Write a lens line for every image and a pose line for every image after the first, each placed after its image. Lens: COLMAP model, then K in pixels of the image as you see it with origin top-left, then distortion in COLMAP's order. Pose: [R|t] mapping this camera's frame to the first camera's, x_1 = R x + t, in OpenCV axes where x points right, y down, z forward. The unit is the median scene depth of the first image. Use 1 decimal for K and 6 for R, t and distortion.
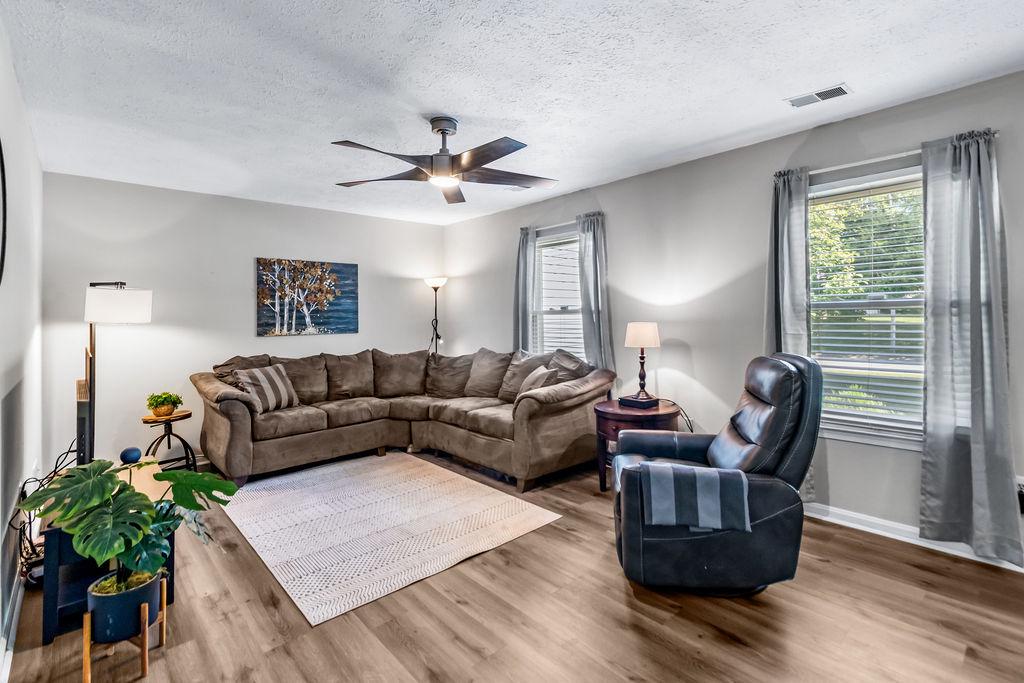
lens RADIAL K [[475.1, 0, 527.0], [0, 475.1, 312.9], [0, 0, 1]] dist [-0.001437, -0.001586]
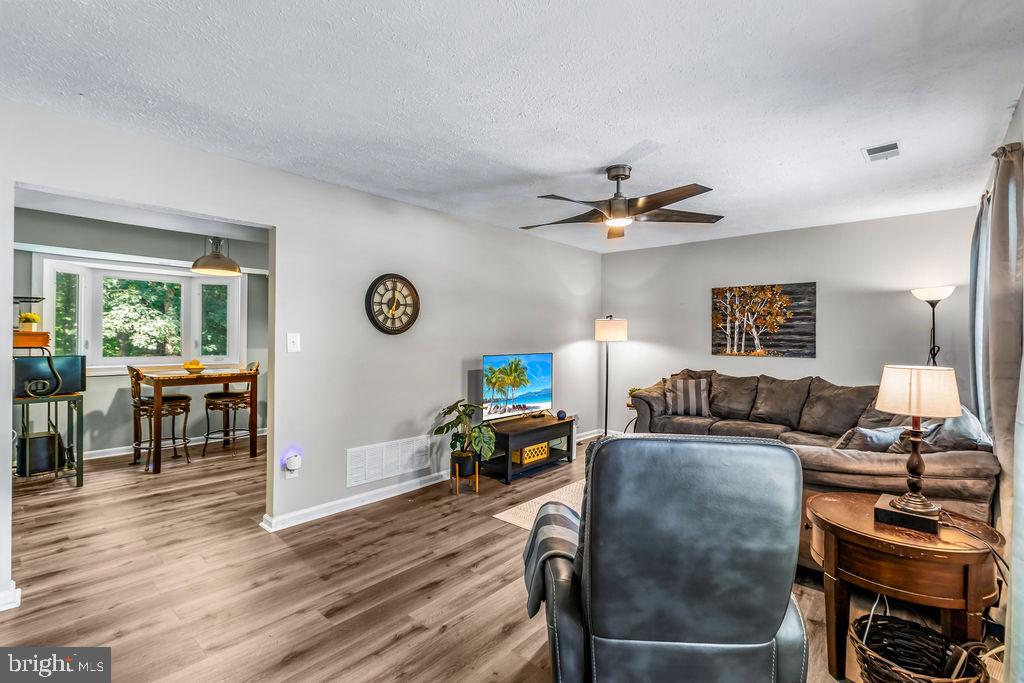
lens RADIAL K [[475.1, 0, 517.5], [0, 475.1, 336.6], [0, 0, 1]] dist [-0.001437, -0.001586]
pose [[0.121504, 0.016674, -0.992451, 0.535523], [-0.002907, 0.999861, 0.016443, -0.013294], [0.992587, 0.000887, 0.121535, 0.366778]]
